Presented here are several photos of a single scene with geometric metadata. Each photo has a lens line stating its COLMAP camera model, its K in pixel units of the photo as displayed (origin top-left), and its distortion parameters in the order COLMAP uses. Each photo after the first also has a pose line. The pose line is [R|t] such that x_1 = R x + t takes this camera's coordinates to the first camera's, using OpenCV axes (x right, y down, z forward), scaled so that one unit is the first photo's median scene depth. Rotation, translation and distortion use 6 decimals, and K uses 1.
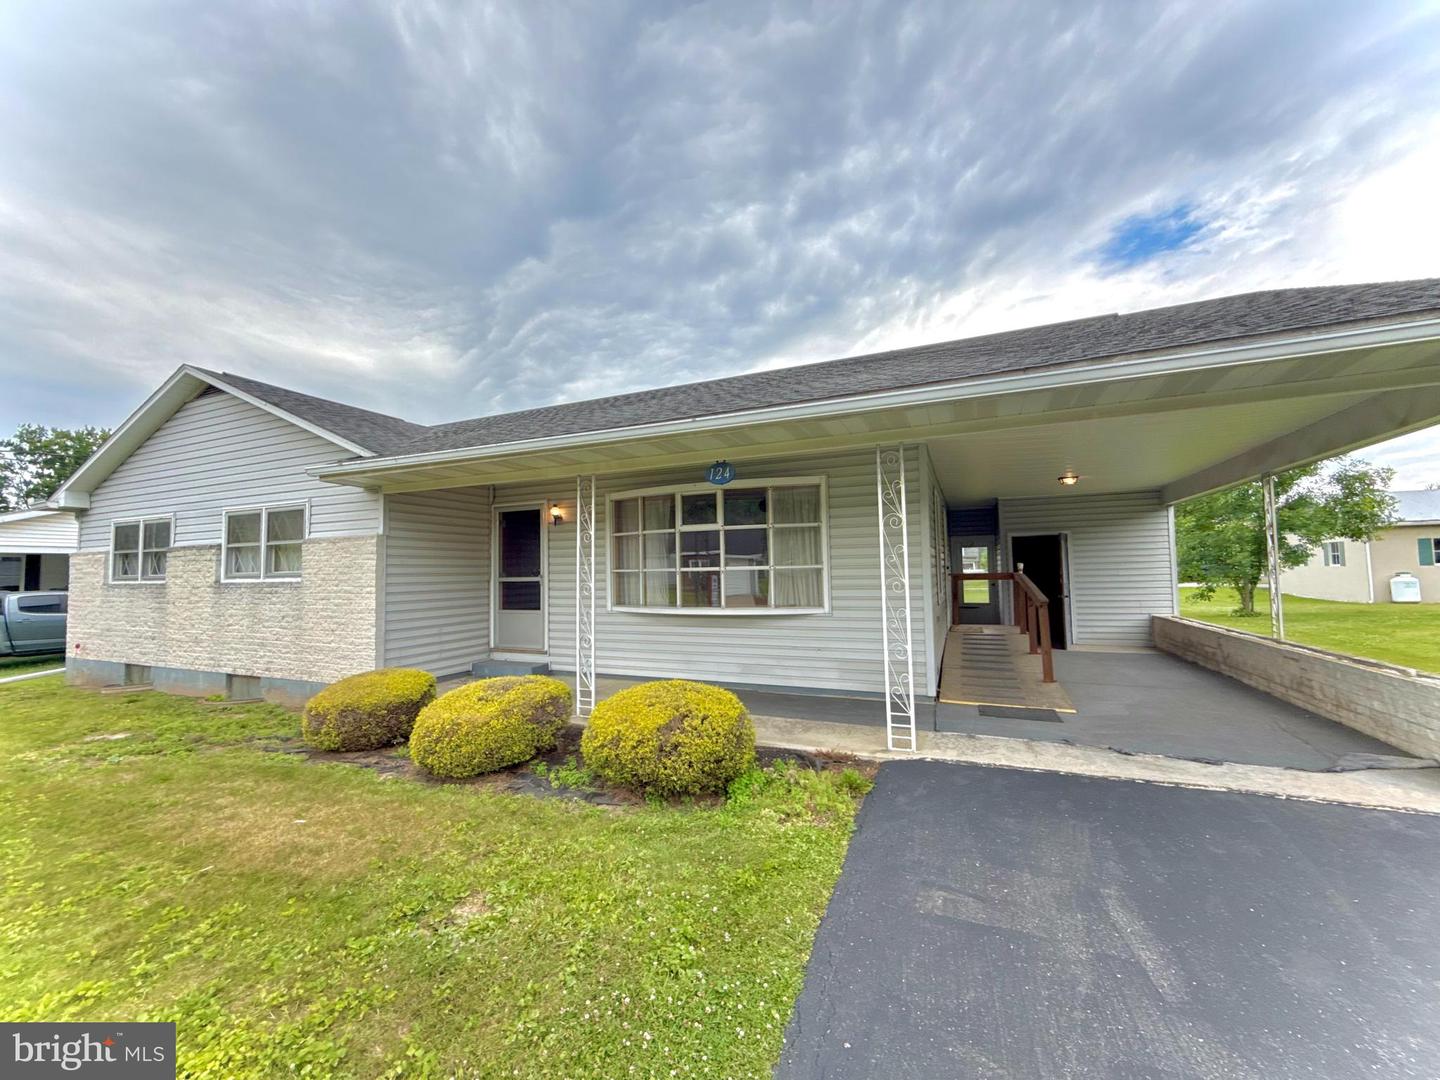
lens RADIAL K [[570.0, 0, 713.7], [0, 570.0, 540.6], [0, 0, 1]] dist [0.000046, 0.000449]
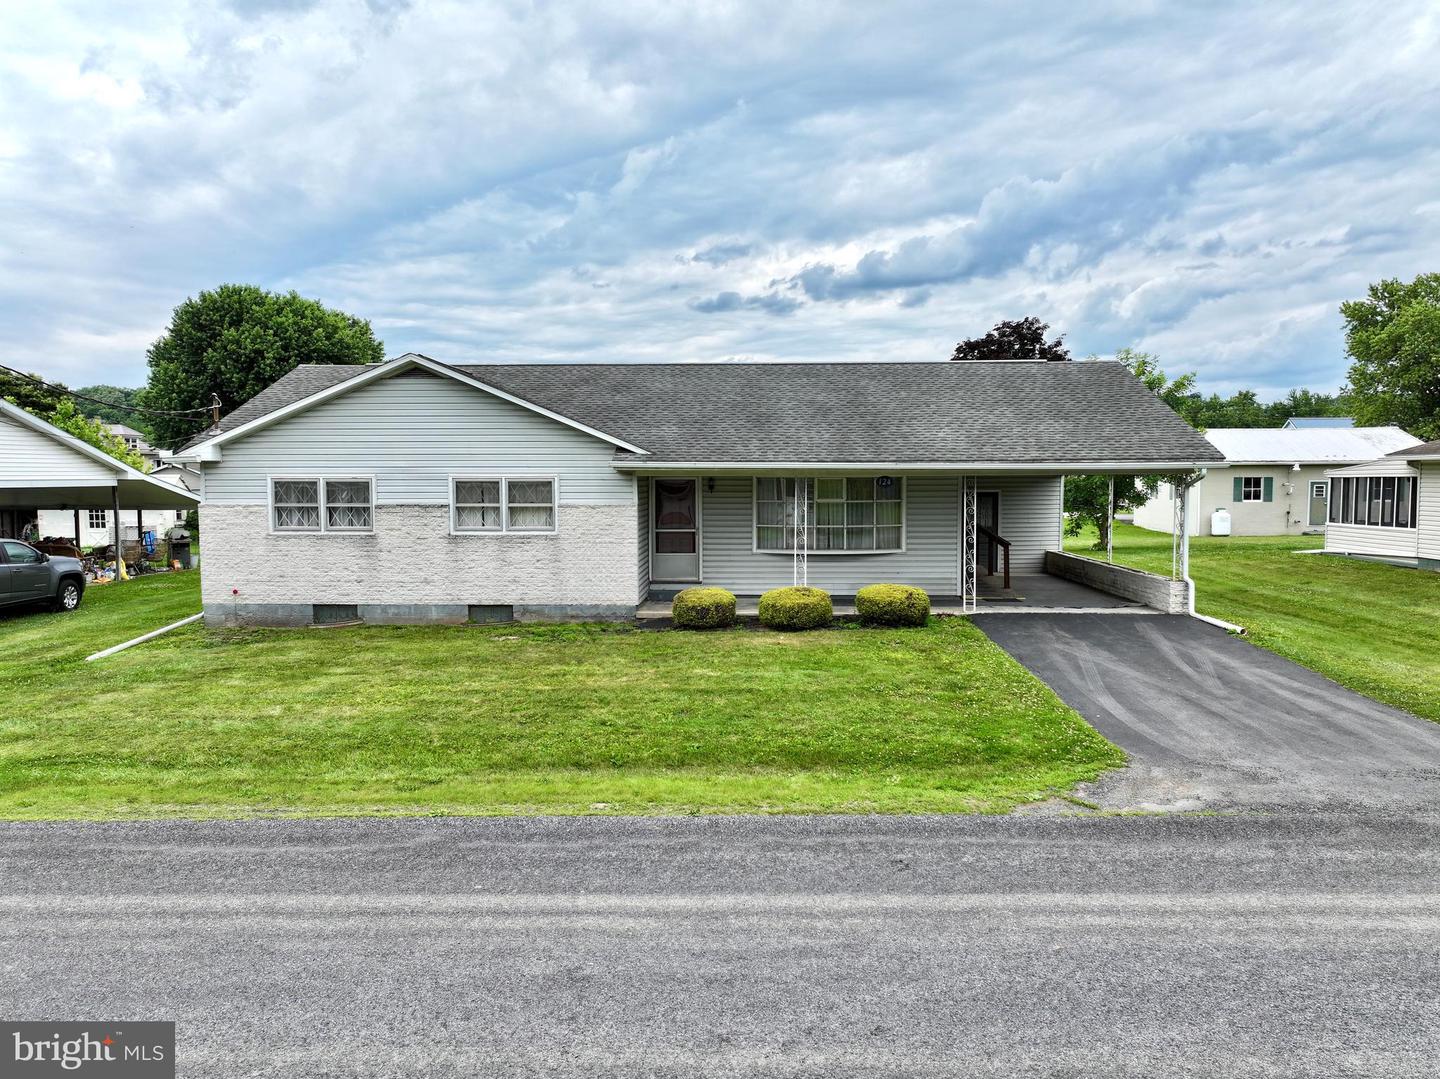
lens RADIAL K [[1009.7, 0, 711.1], [0, 1009.7, 577.9], [0, 0, 1]] dist [0.003800, 0.013799]
pose [[0.931927, -0.022541, 0.361944, -1.256650], [-0.032787, 0.988742, 0.145995, -0.193274], [-0.361160, -0.147923, 0.920696, -1.397263]]
